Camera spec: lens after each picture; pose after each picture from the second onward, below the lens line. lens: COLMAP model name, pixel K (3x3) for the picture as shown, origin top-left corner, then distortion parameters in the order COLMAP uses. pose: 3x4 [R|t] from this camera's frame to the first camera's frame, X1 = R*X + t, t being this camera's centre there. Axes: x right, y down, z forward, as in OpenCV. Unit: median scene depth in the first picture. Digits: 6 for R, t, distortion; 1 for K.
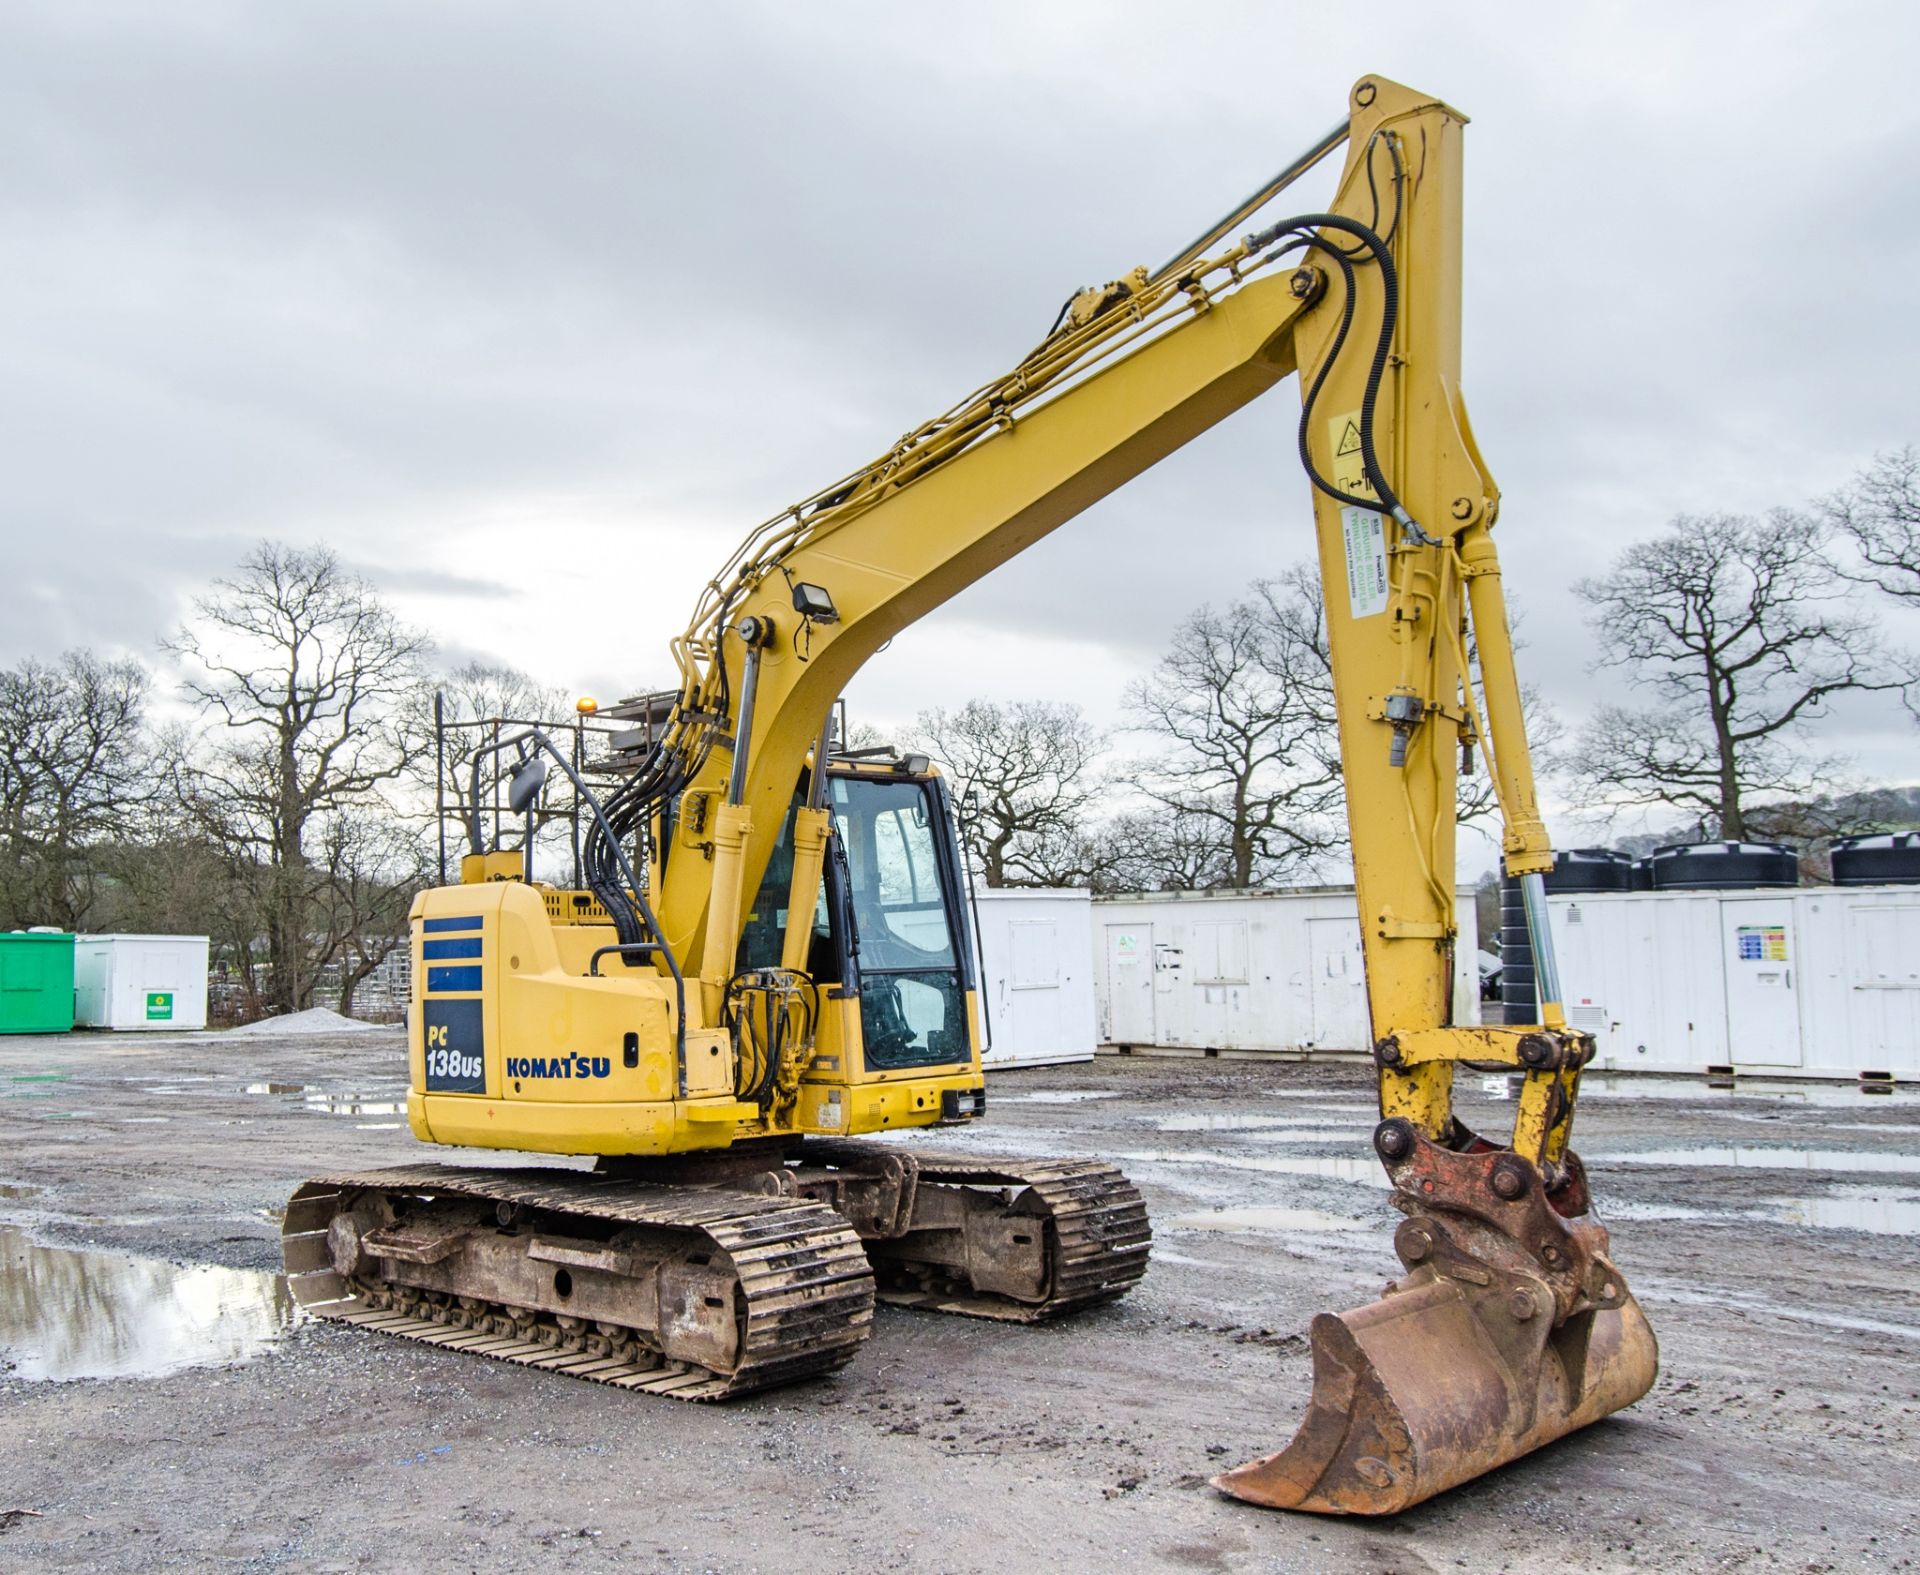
lens RADIAL K [[1816.7, 0, 822.4], [0, 1816.7, 787.4], [0, 0, 1]] dist [-0.010603, 0.011007]
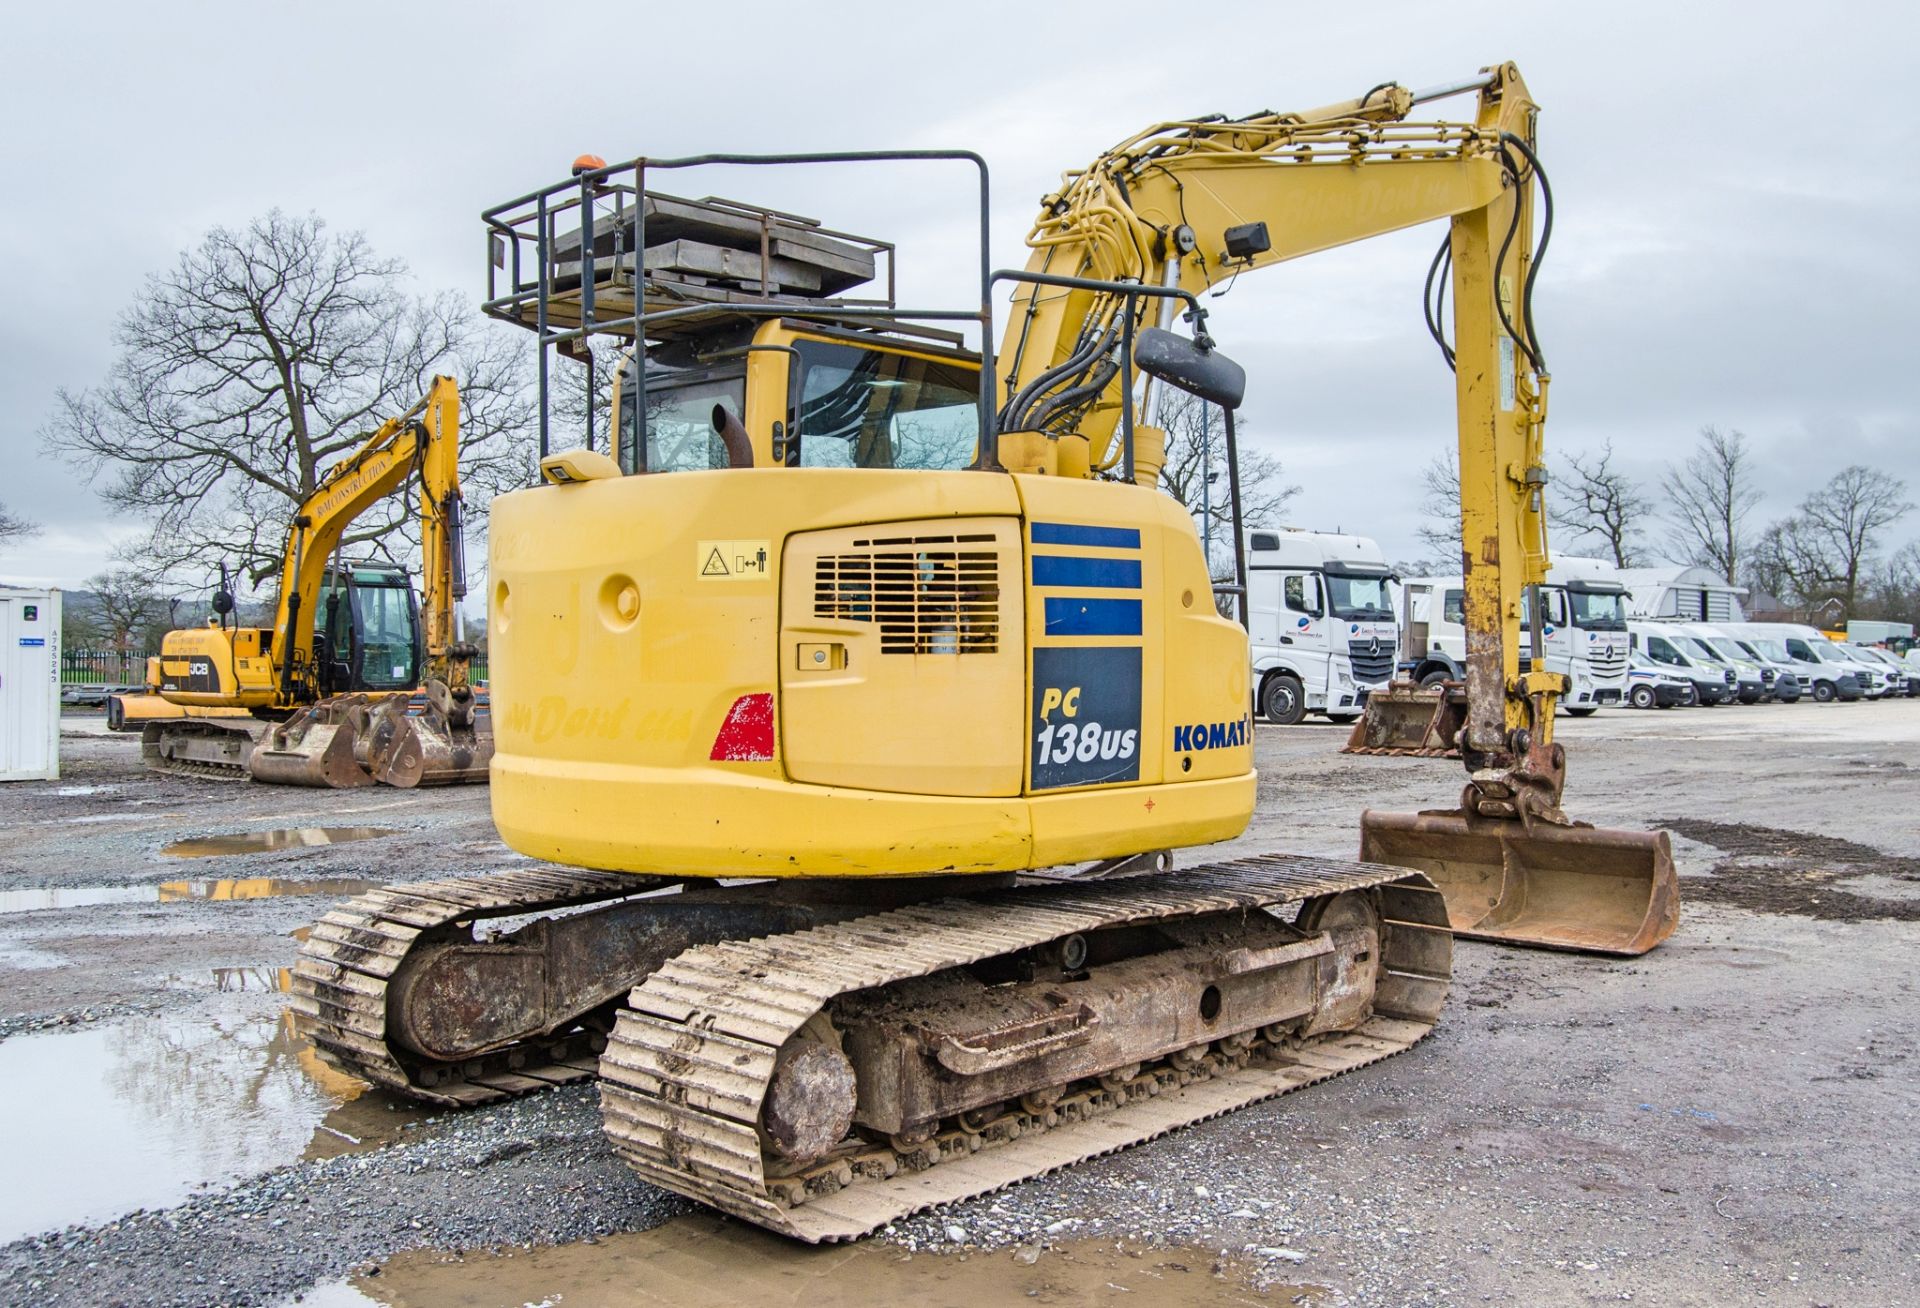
lens RADIAL K [[1730.7, 0, 1026.3], [0, 1730.7, 639.3], [0, 0, 1]] dist [-0.038298, 0.005532]
pose [[-0.033322, 0.029162, 0.999019, -0.879914], [-0.095281, 0.994929, -0.032221, 0.142879], [-0.994893, -0.096261, -0.030375, 1.090454]]
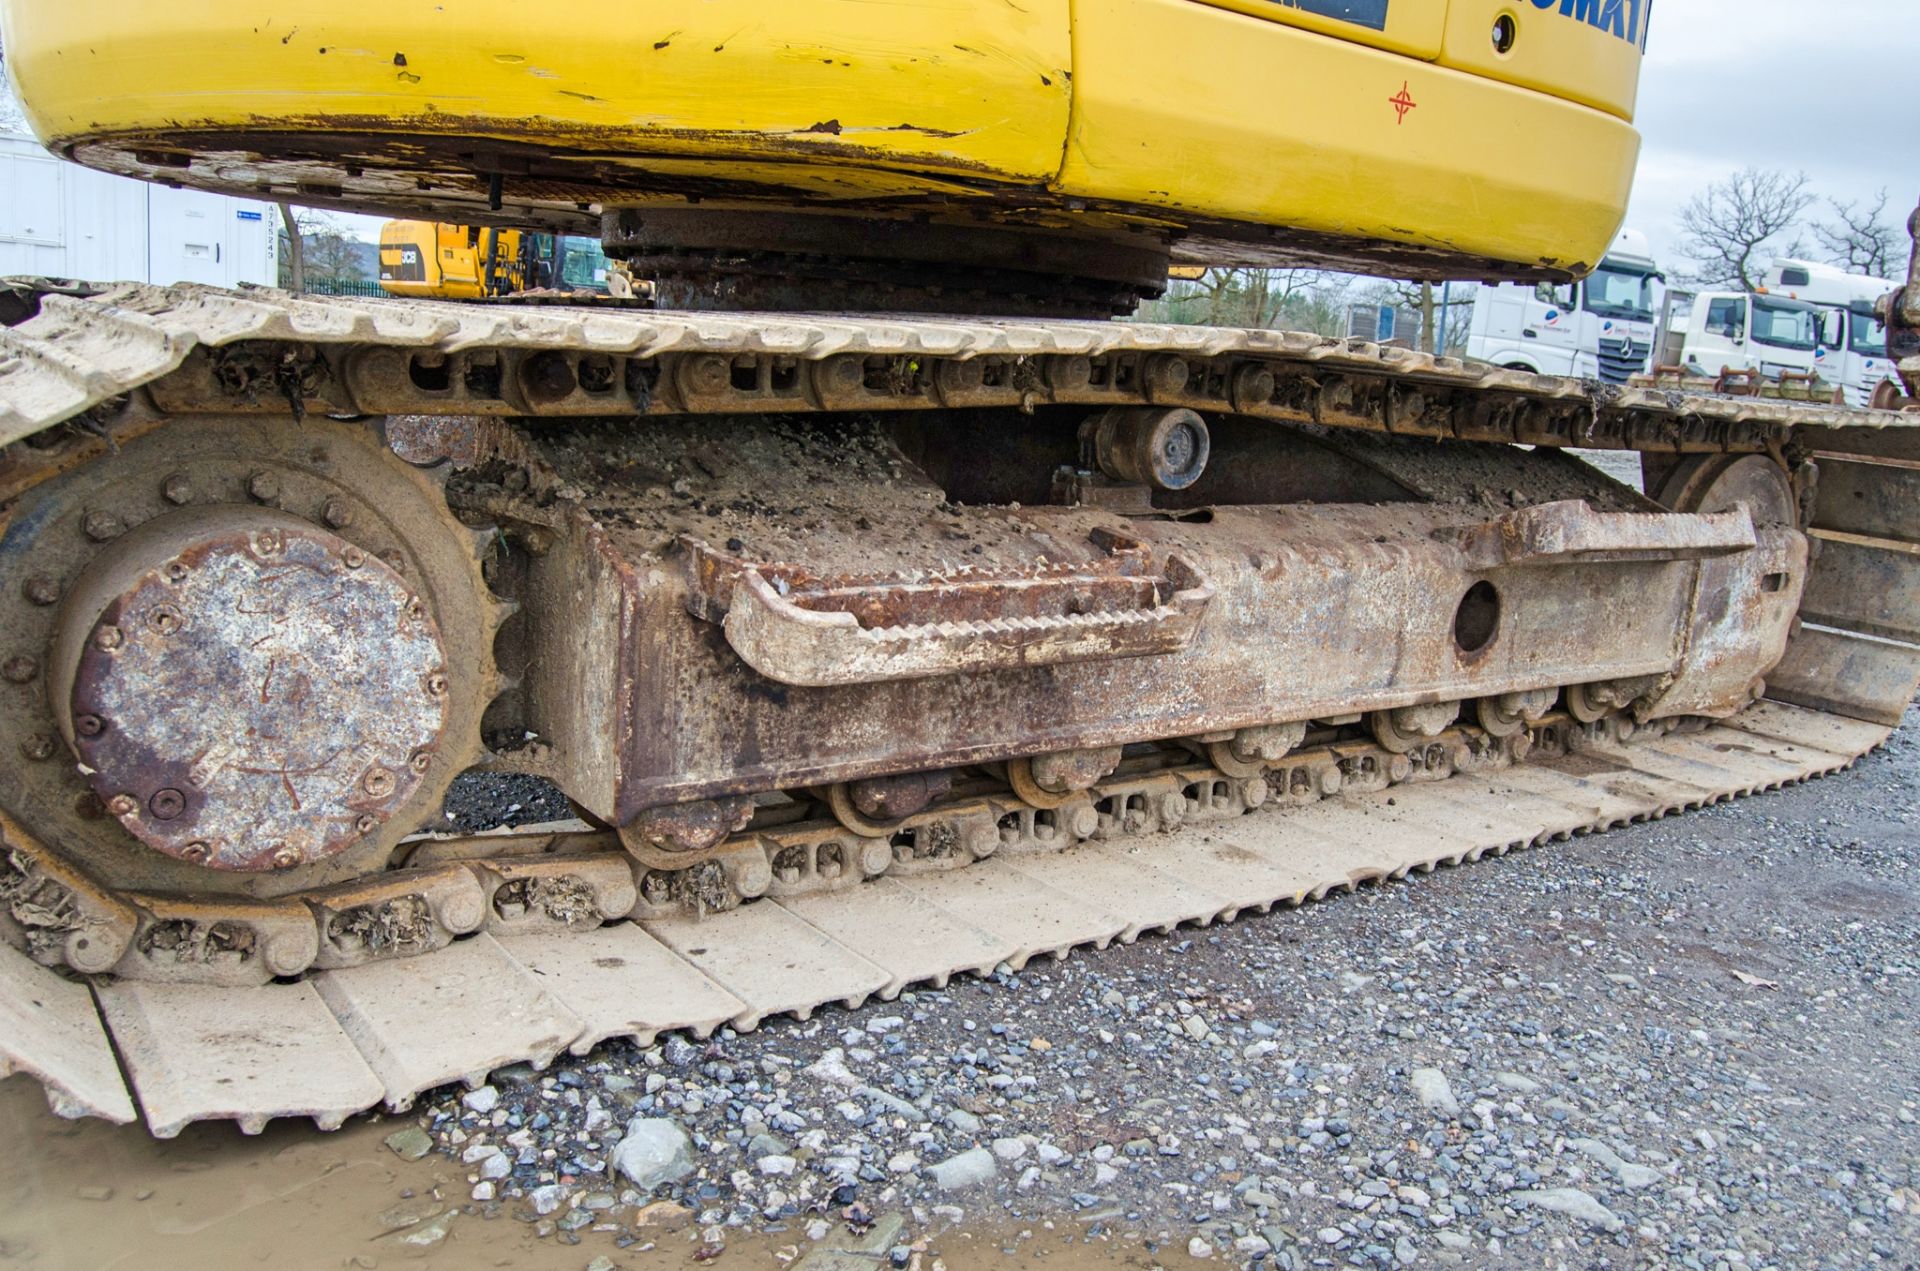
lens RADIAL K [[1550.8, 0, 974.1], [0, 1550.8, 637.9], [0, 0, 1]] dist [-0.022955, 0.005799]
pose [[0.143821, -0.148992, 0.978324, -0.452937], [-0.175118, 0.969168, 0.173341, 0.234793], [-0.973986, -0.196252, 0.113296, 1.035912]]
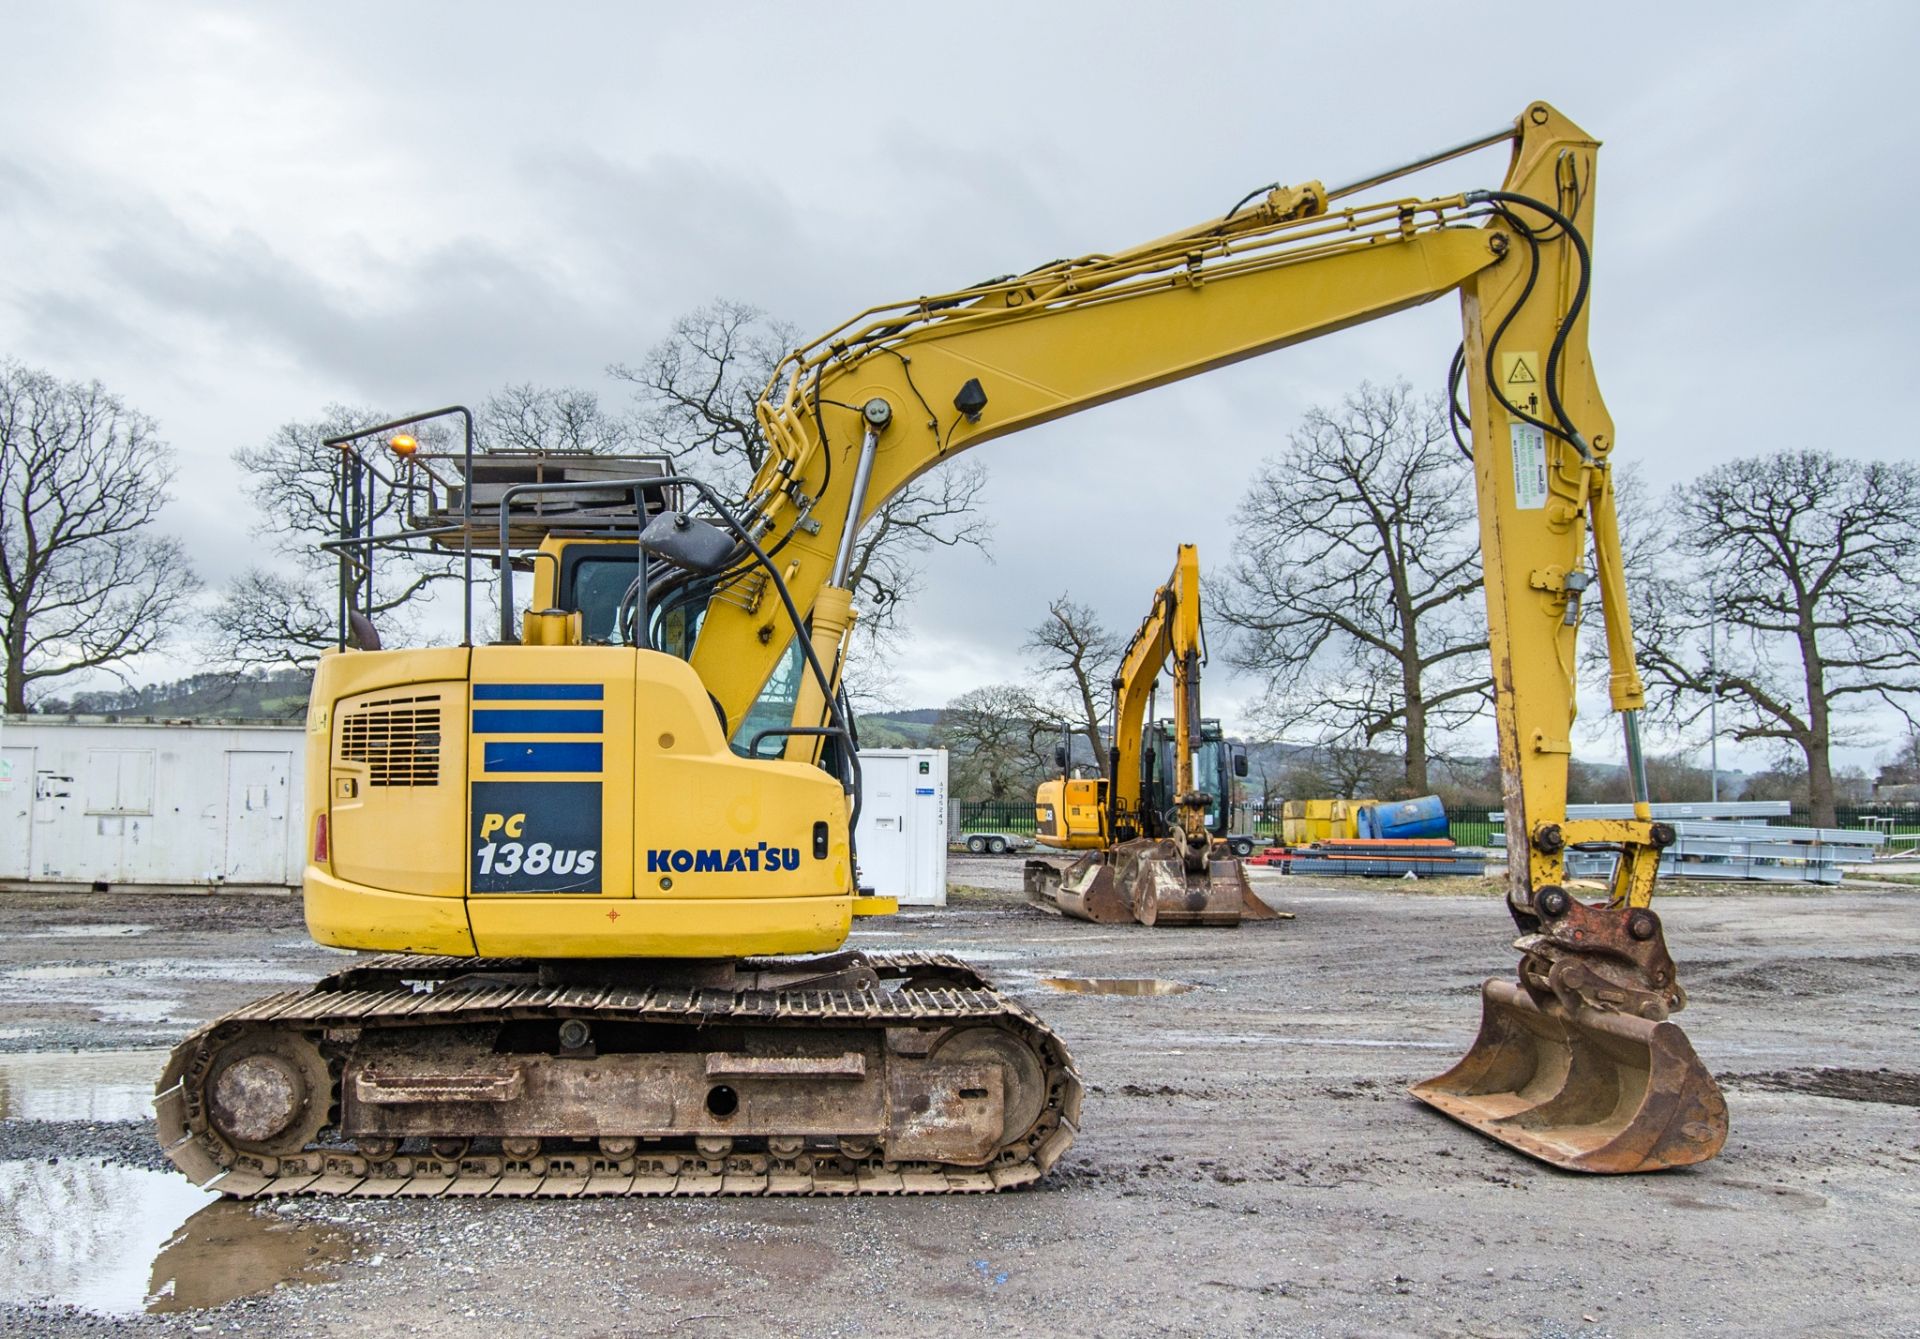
lens RADIAL K [[1764.5, 0, 826.3], [0, 1764.5, 669.6], [0, 0, 1]] dist [-0.014894, 0.003704]
pose [[0.684363, 0.081571, 0.724565, -0.735029], [-0.092478, 0.995408, -0.024715, 0.076627], [-0.723253, -0.050092, 0.688764, 0.365991]]
